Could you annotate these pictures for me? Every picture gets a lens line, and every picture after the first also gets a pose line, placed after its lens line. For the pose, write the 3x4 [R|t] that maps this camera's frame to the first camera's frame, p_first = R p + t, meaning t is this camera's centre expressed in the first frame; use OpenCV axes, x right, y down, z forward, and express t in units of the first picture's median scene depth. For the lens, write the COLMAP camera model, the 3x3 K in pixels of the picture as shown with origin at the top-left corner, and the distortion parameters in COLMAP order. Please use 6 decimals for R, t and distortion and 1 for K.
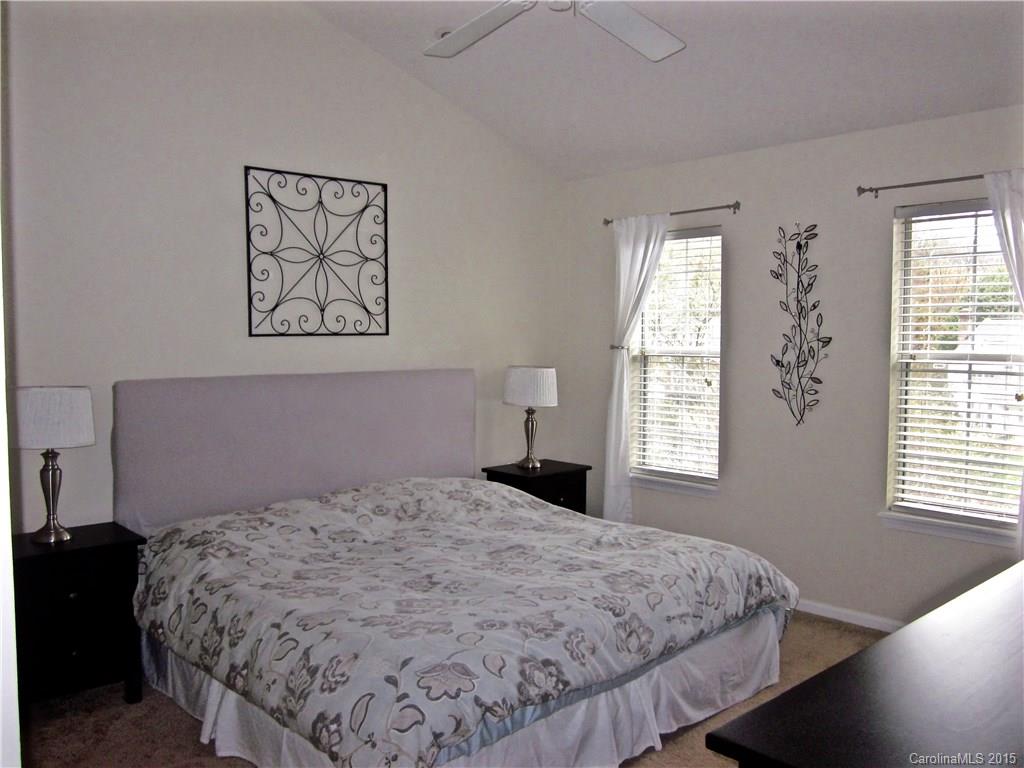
lens RADIAL K [[853.0, 0, 508.9], [0, 853.0, 378.8], [0, 0, 1]] dist [0.004869, 0.002279]
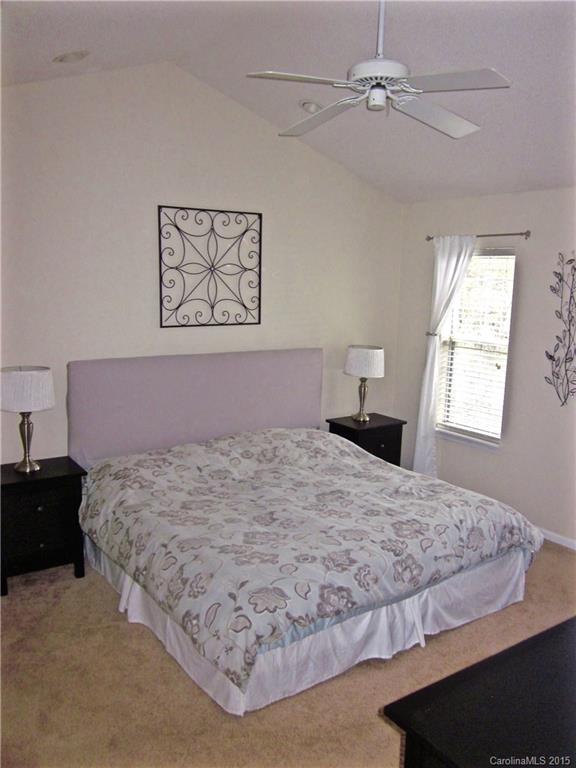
lens RADIAL K [[639.7, 0, 288.0], [0, 639.7, 384.0], [0, 0, 1]] dist [0.004869, 0.002279]
pose [[0.990409, 0.045788, -0.130357, 0.057781], [-0.031521, 0.993490, 0.109476, -0.093159], [0.134521, -0.104317, 0.985405, -0.036823]]
